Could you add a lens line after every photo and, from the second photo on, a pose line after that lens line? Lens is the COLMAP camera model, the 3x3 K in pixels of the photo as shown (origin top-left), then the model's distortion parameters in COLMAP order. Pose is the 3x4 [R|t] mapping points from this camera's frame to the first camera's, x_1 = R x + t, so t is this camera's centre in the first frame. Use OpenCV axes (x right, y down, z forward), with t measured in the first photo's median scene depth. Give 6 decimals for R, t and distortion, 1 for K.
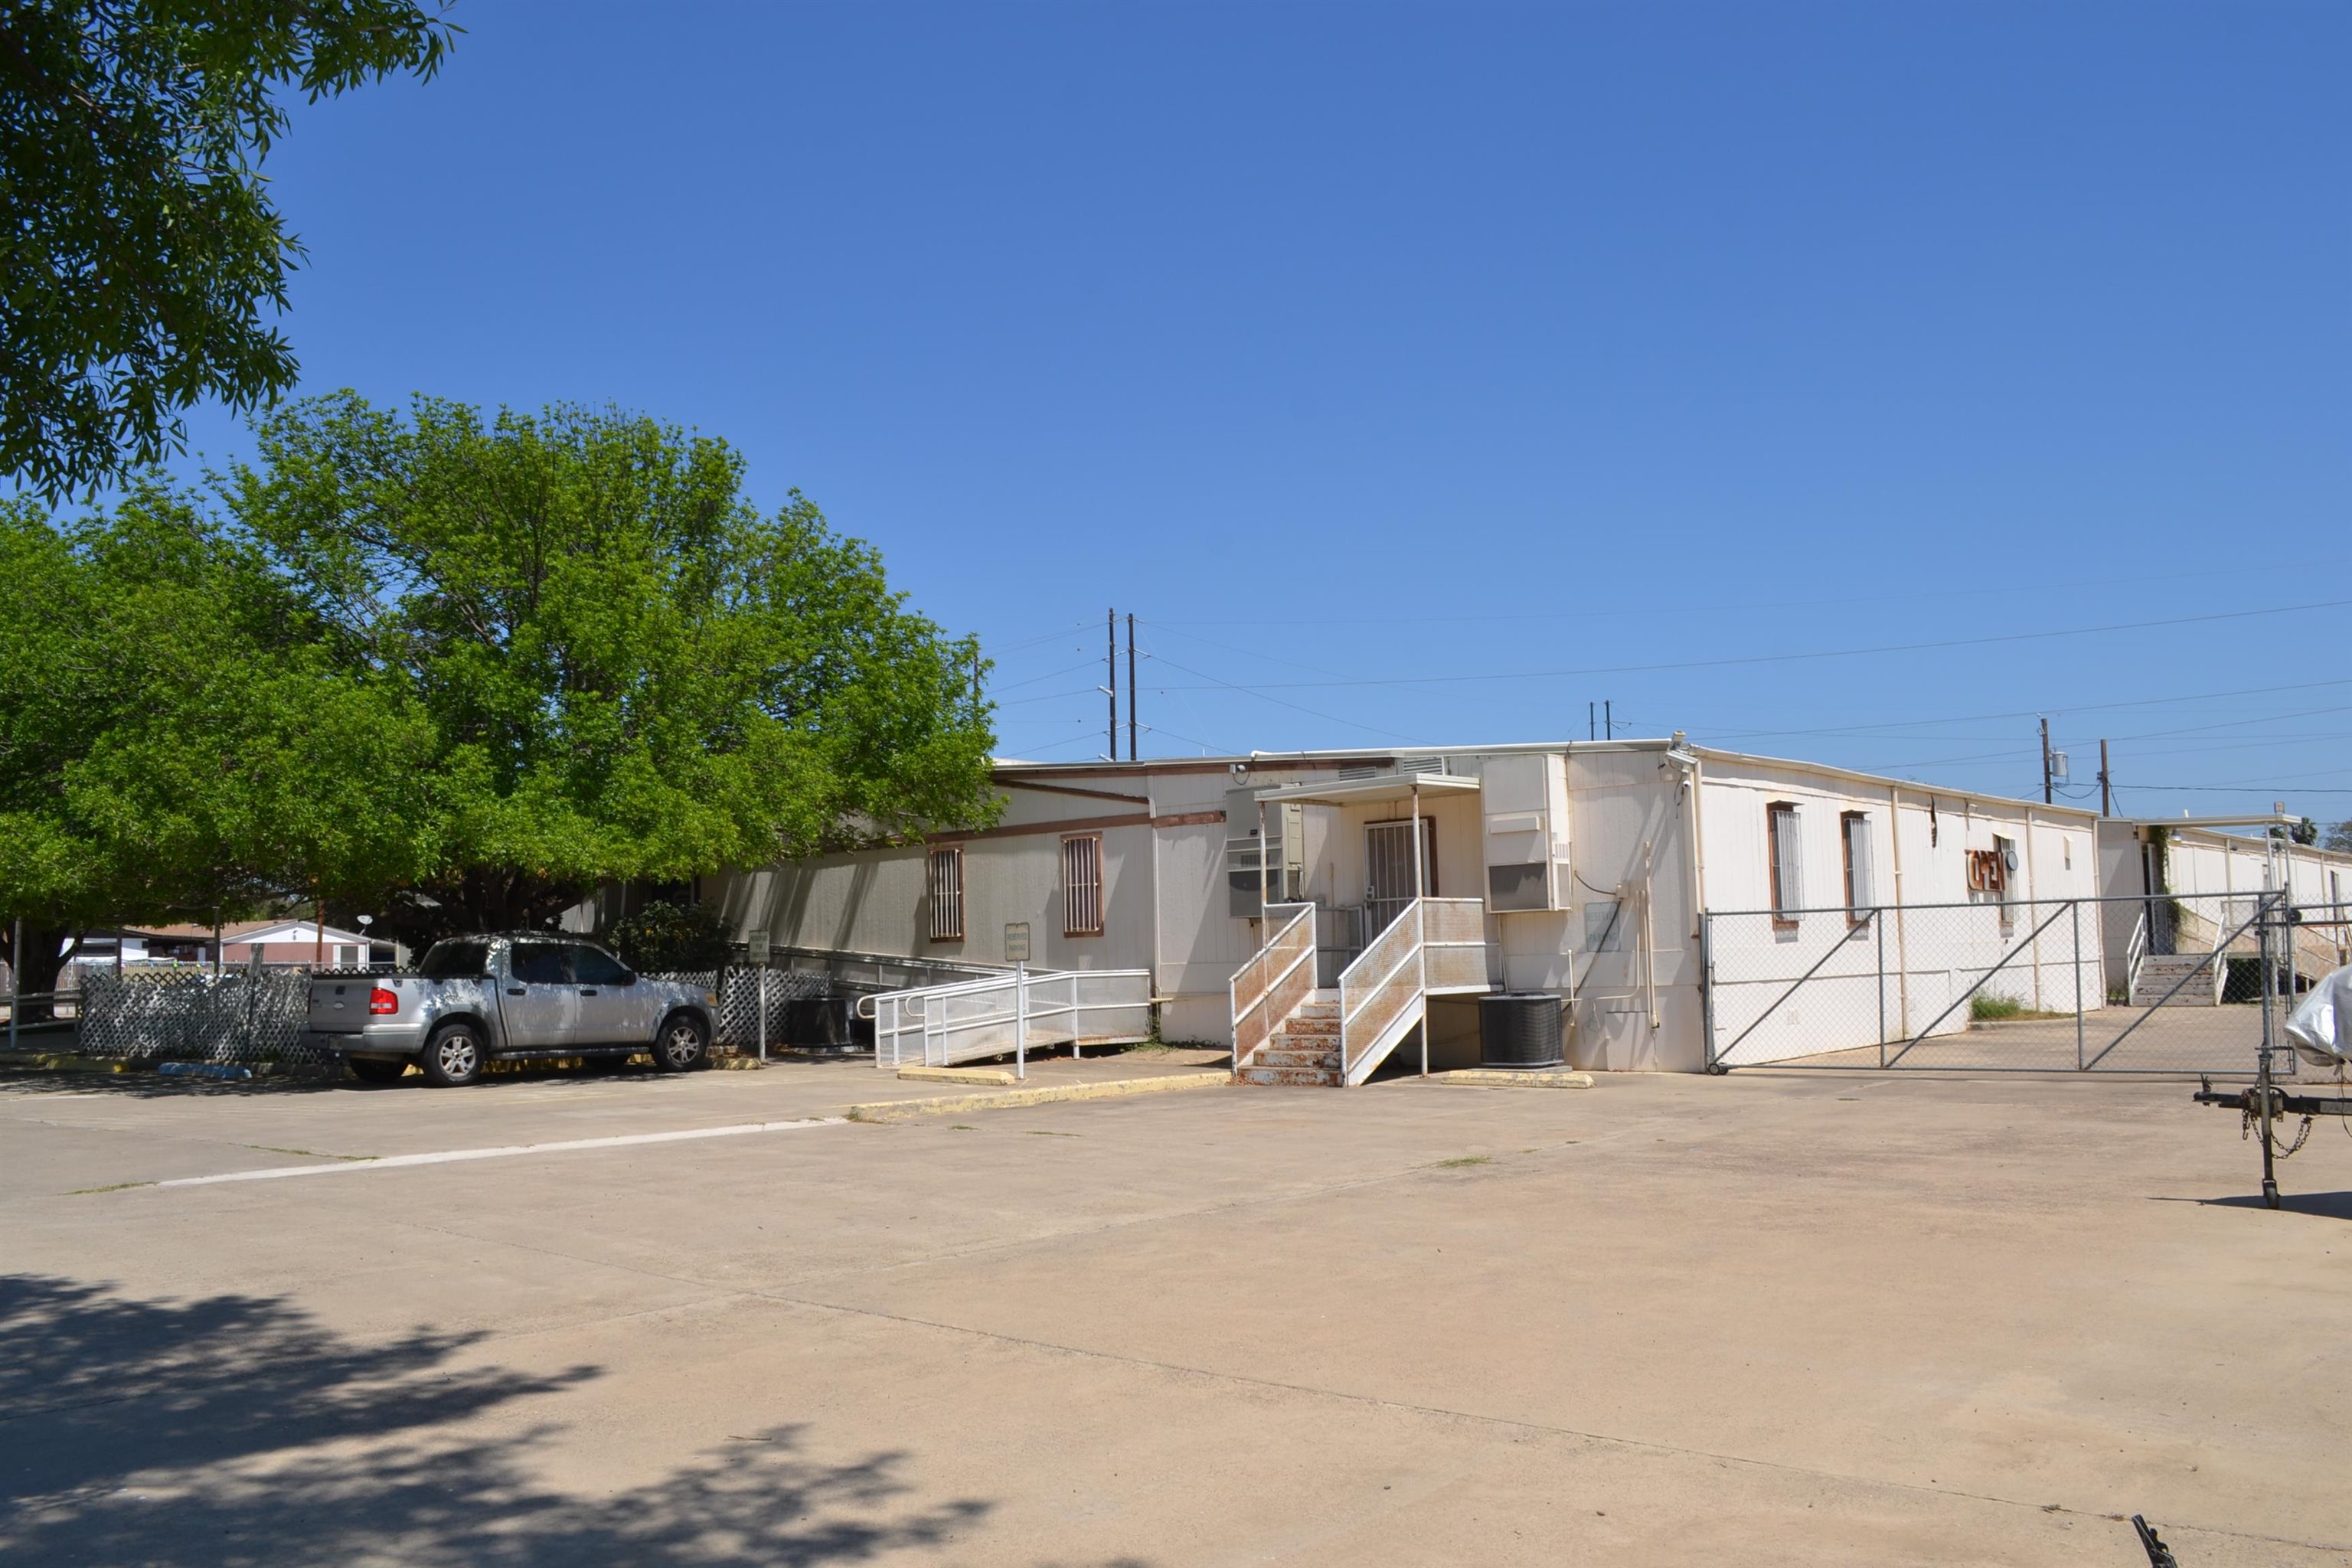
lens RADIAL K [[1873.3, 0, 1169.6], [0, 1873.3, 783.9], [0, 0, 1]] dist [-0.082378, 0.013266]
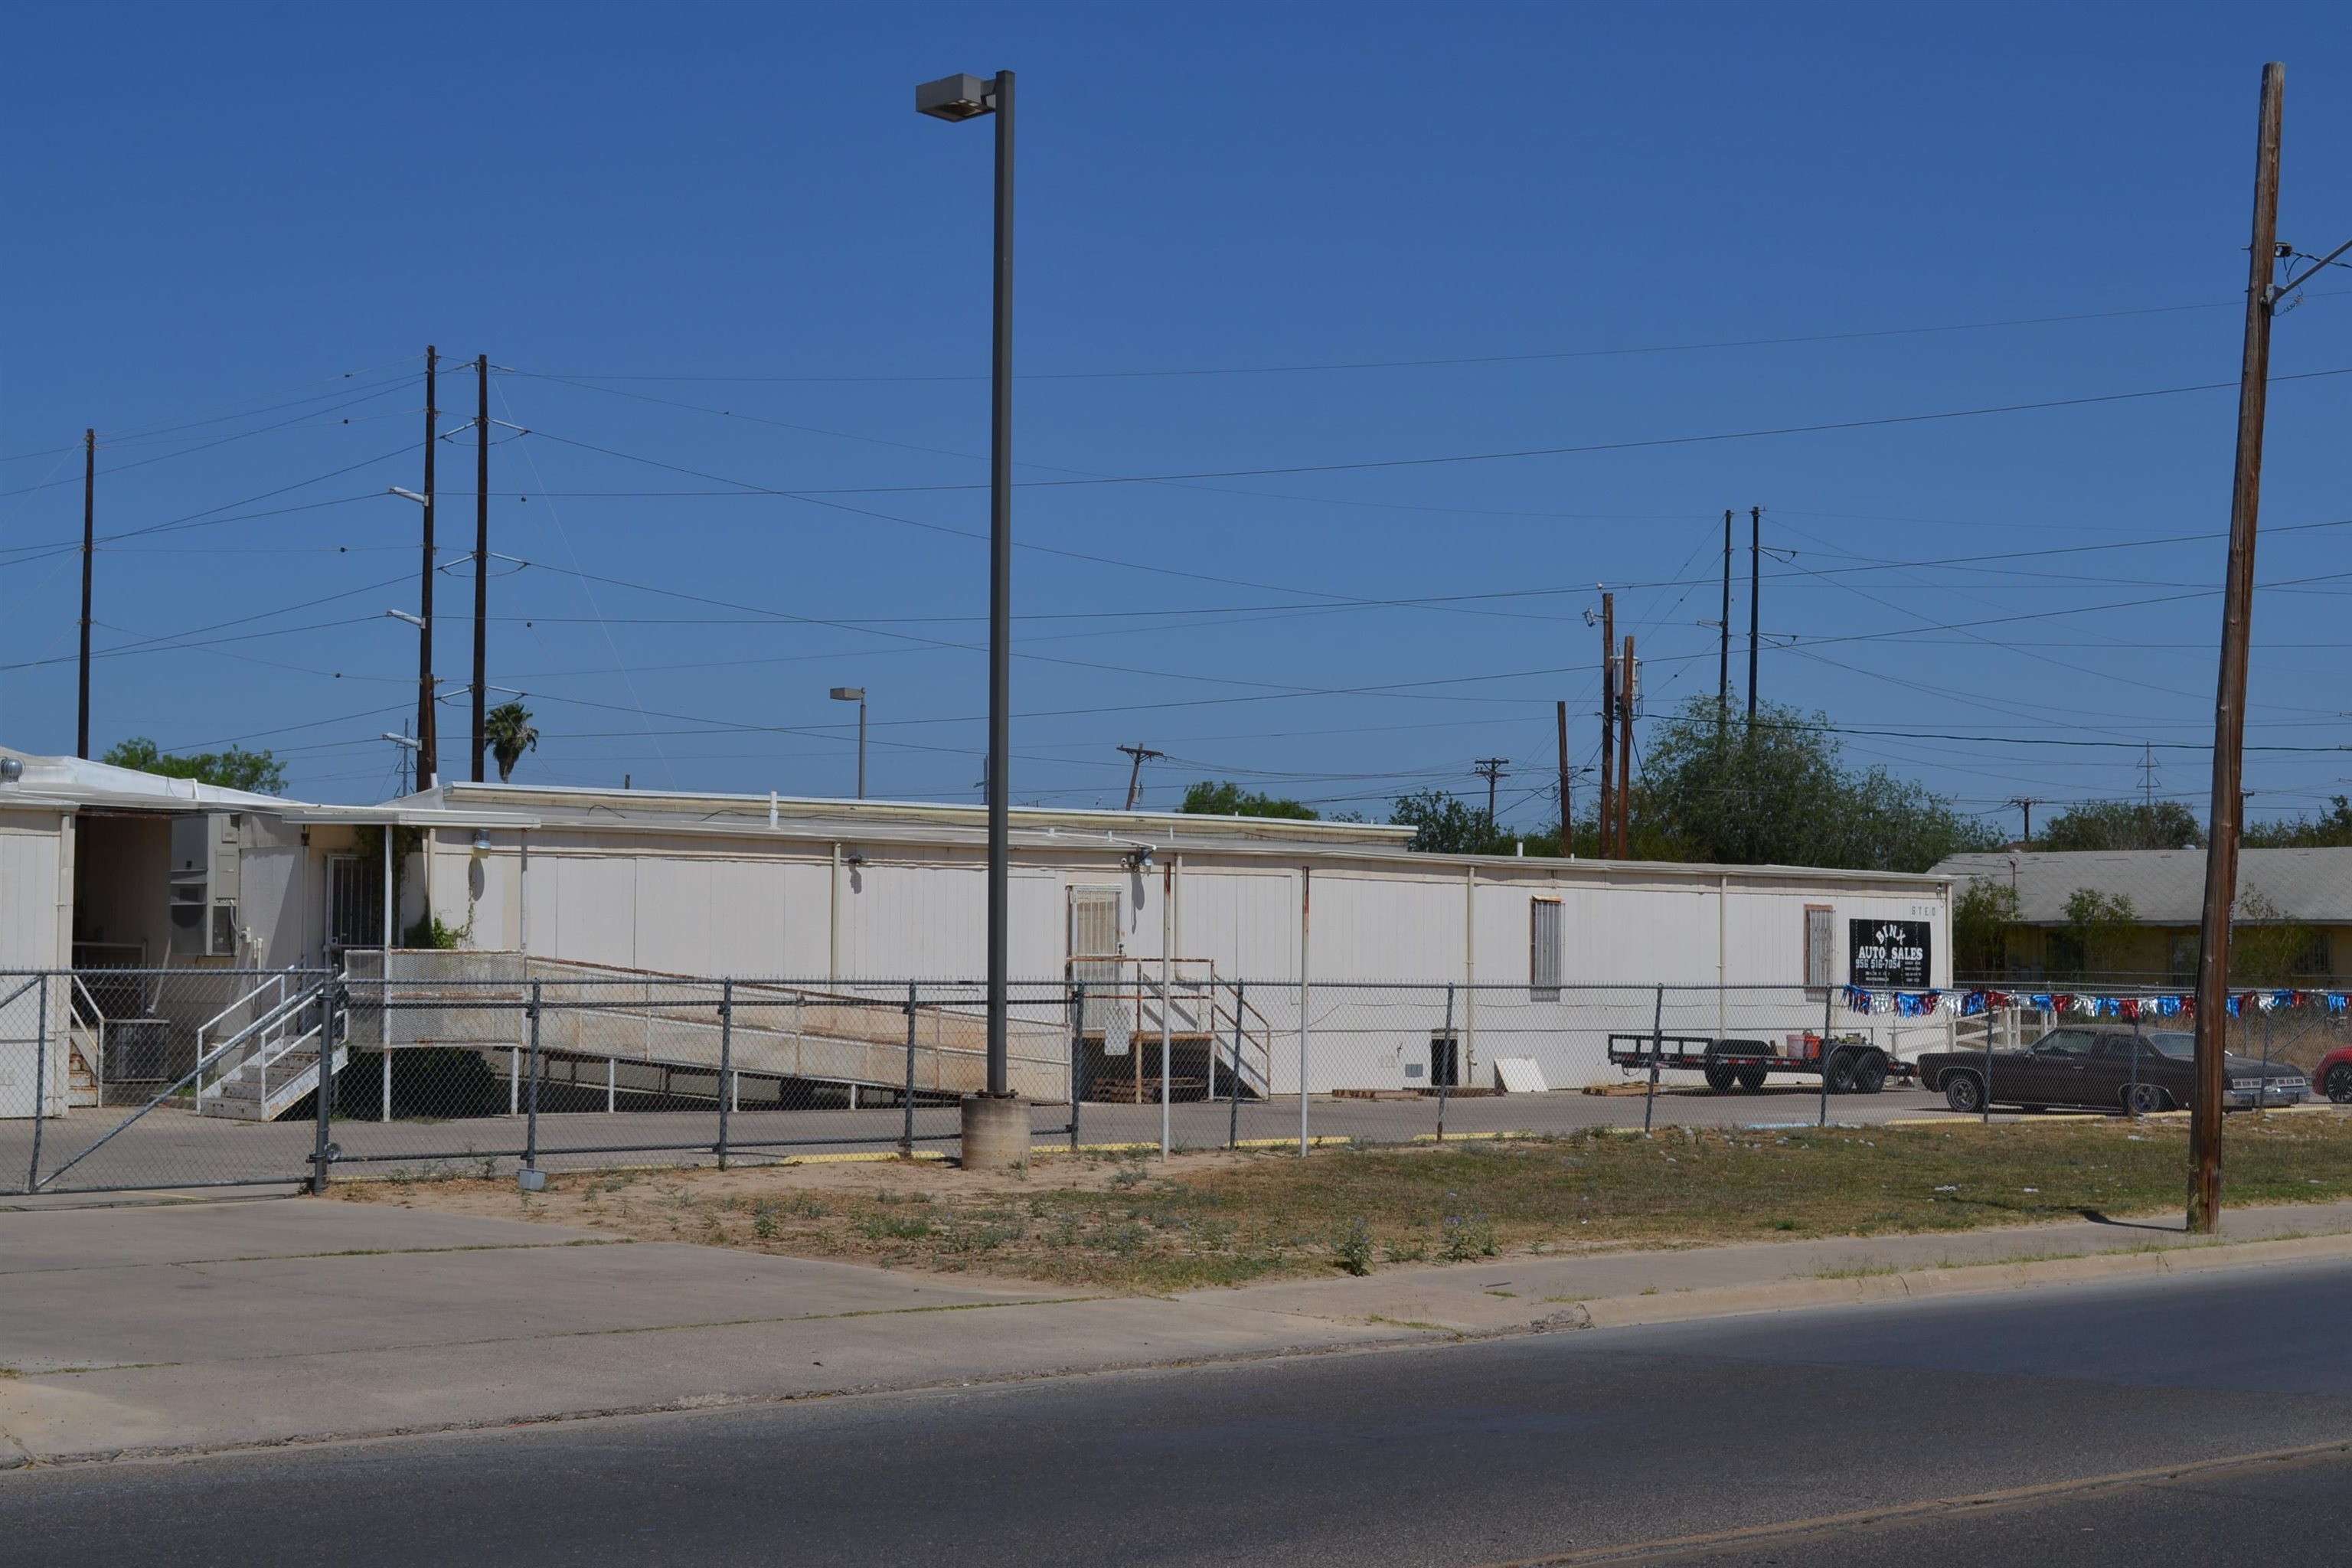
lens RADIAL K [[3648.2, 0, 1159.1], [0, 3648.2, 787.4], [0, 0, 1]] dist [0.001989, 0.000000]
pose [[0.993395, 0.024415, -0.112117, 1.512921], [-0.019399, 0.998771, 0.045611, -0.081181], [0.113093, -0.043135, 0.992648, -0.288787]]
